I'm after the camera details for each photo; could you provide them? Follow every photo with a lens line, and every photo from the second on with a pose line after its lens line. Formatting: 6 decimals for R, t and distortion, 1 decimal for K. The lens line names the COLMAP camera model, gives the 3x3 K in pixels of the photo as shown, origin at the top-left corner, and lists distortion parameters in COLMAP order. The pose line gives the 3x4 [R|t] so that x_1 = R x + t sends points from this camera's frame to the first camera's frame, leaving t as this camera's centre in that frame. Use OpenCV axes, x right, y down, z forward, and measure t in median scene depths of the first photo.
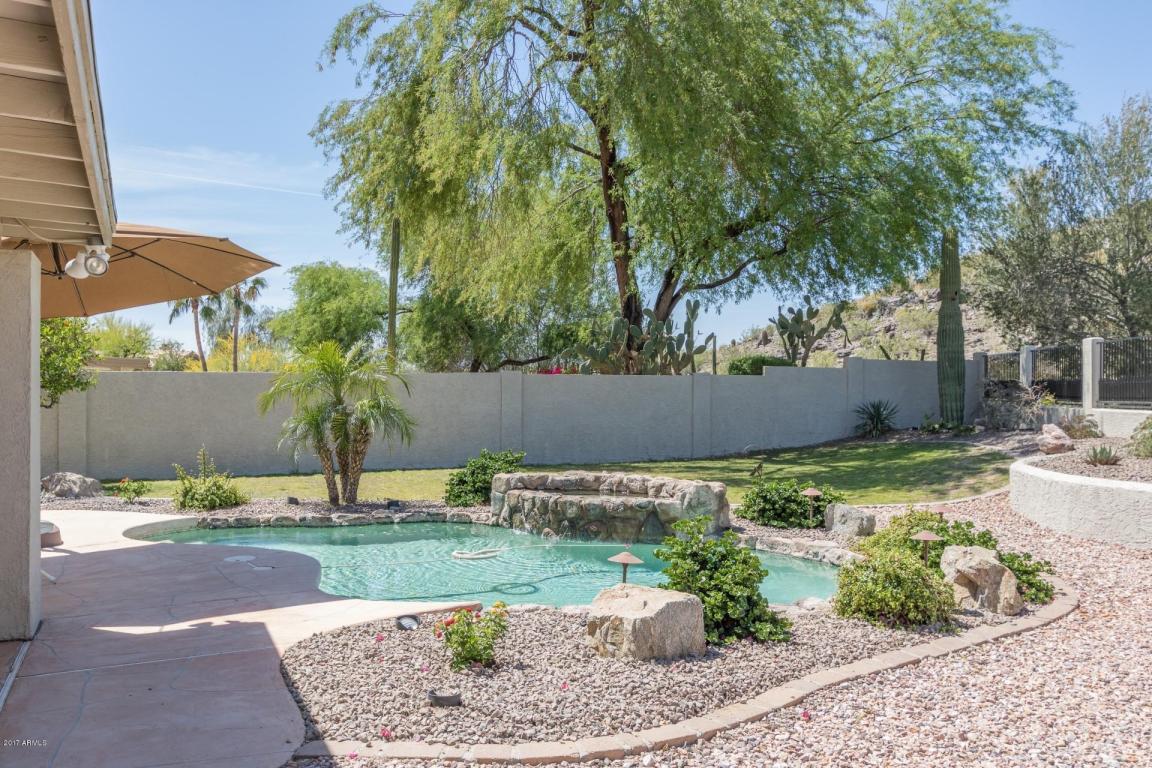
lens RADIAL K [[1003.3, 0, 570.4], [0, 1003.3, 388.0], [0, 0, 1]] dist [-0.003990, 0.003723]
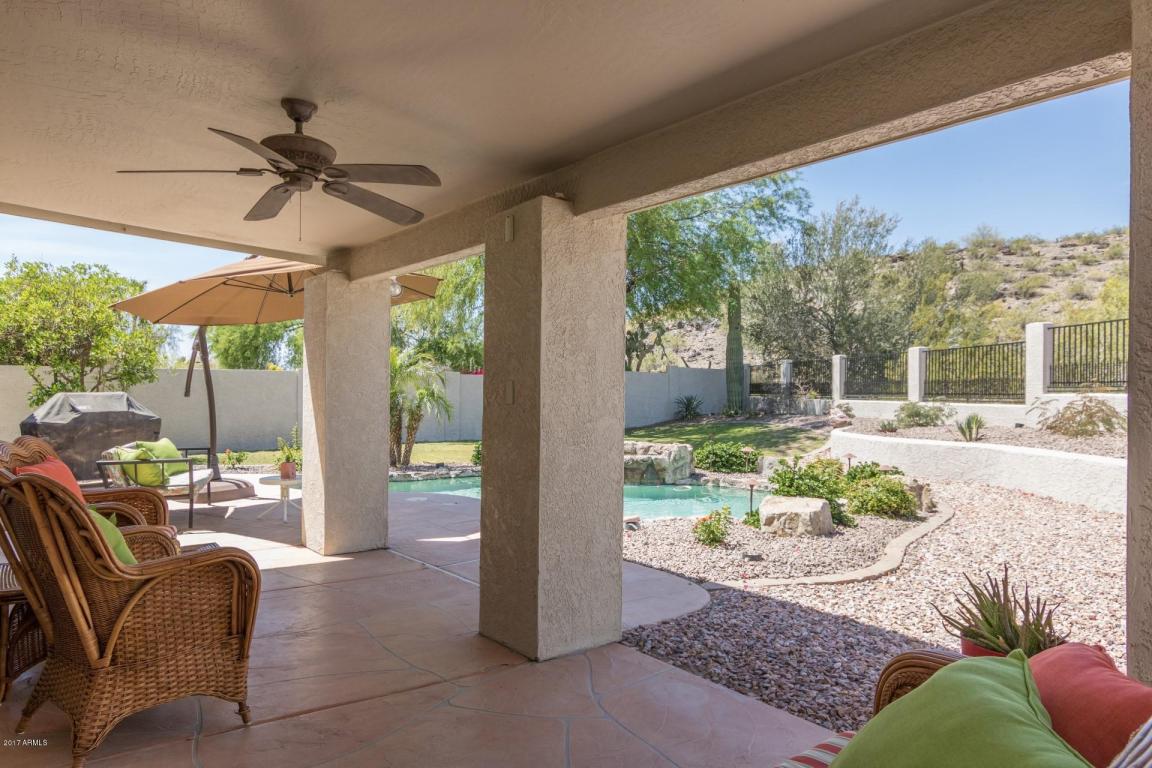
lens RADIAL K [[745.3, 0, 584.3], [0, 745.3, 381.3], [0, 0, 1]] dist [0.010302, -0.004533]
pose [[0.968212, 0.008390, 0.249991, -0.263924], [-0.006064, 0.999931, -0.010073, 0.009350], [-0.250058, 0.008237, 0.968196, -0.057517]]
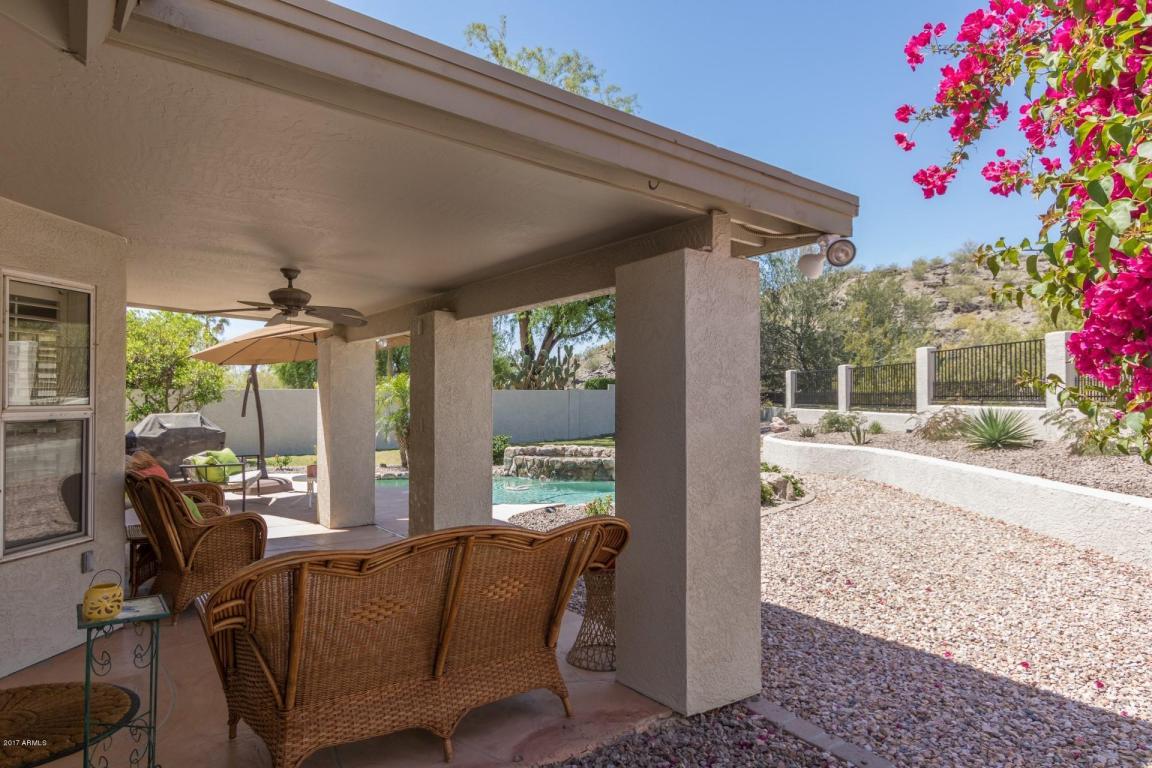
lens RADIAL K [[678.1, 0, 579.3], [0, 678.1, 380.8], [0, 0, 1]] dist [0.009992, -0.009106]
pose [[0.977771, 0.000884, 0.209674, -0.206530], [0.003449, 0.999788, -0.020300, -0.010052], [-0.209647, 0.020572, 0.977561, -0.240793]]
